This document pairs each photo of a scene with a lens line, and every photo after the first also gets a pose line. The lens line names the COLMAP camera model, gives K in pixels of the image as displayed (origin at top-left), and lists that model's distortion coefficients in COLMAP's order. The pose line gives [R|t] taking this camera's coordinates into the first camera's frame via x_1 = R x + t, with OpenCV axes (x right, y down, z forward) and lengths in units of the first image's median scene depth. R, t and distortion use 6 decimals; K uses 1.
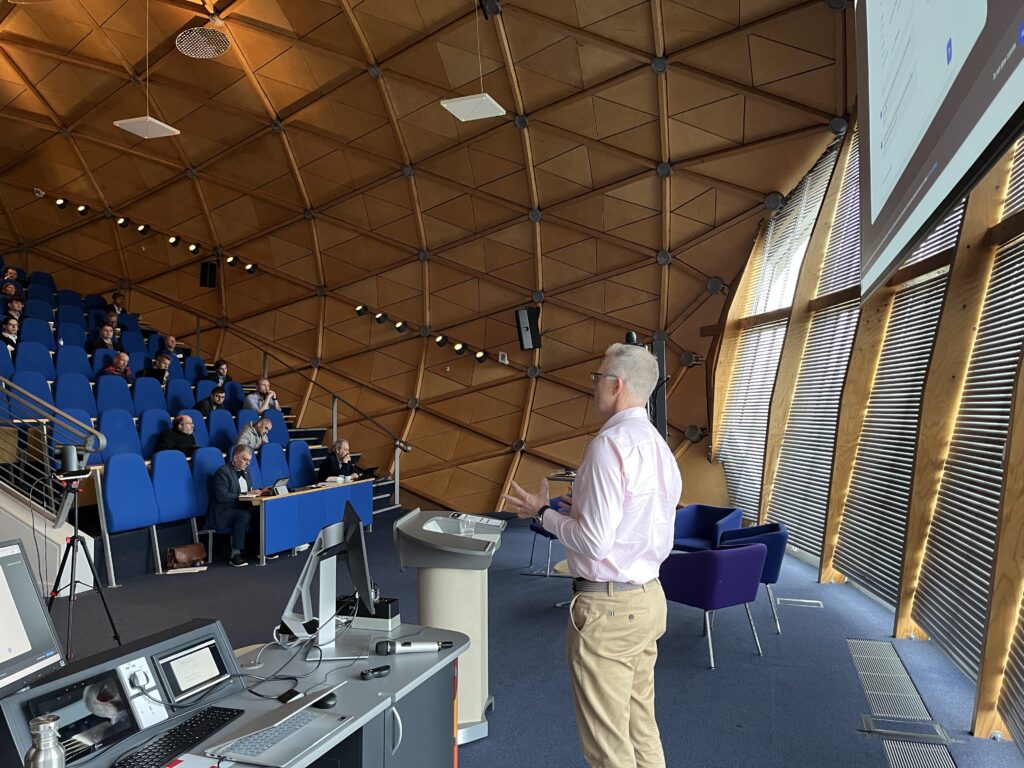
lens RADIAL K [[766.7, 0, 505.6], [0, 766.7, 385.3], [0, 0, 1]] dist [0.072759, -0.085918]
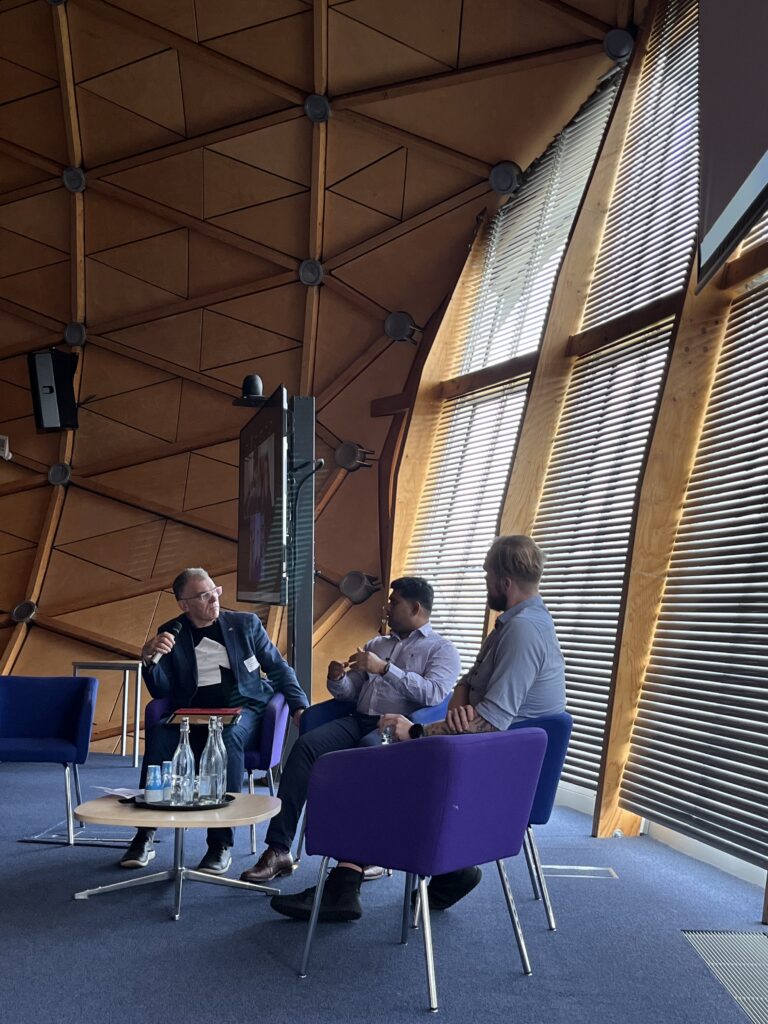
lens RADIAL K [[1241.6, 0, 366.9], [0, 1241.6, 511.2], [0, 0, 1]] dist [0.082452, -0.042669]
pose [[0.962670, 0.044409, 0.267011, 0.014128], [-0.030797, 0.998014, -0.054955, 0.058630], [-0.268921, 0.044680, 0.962125, 0.149263]]
